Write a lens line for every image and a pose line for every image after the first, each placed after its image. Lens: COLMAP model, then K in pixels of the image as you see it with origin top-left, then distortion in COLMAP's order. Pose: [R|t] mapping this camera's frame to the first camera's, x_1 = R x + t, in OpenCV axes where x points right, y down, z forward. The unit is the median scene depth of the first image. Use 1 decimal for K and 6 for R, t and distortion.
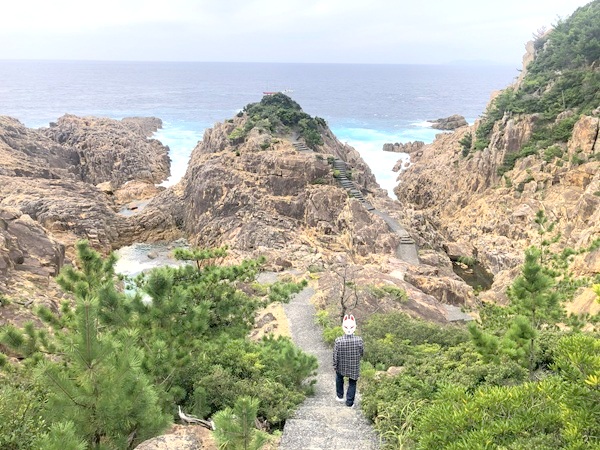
lens RADIAL K [[440.8, 0, 300.0], [0, 440.8, 225.0], [0, 0, 1]] dist [0.014118, -0.005534]
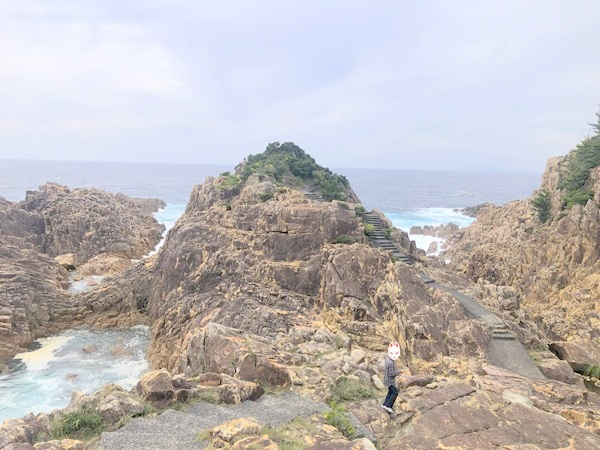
lens RADIAL K [[440.8, 0, 300.0], [0, 440.8, 225.0], [0, 0, 1]] dist [0.014118, -0.005534]
pose [[0.999309, 0.019506, -0.031645, -0.000723], [-0.026080, 0.974500, -0.222868, 0.026473], [0.026491, 0.223540, 0.974335, 0.334239]]
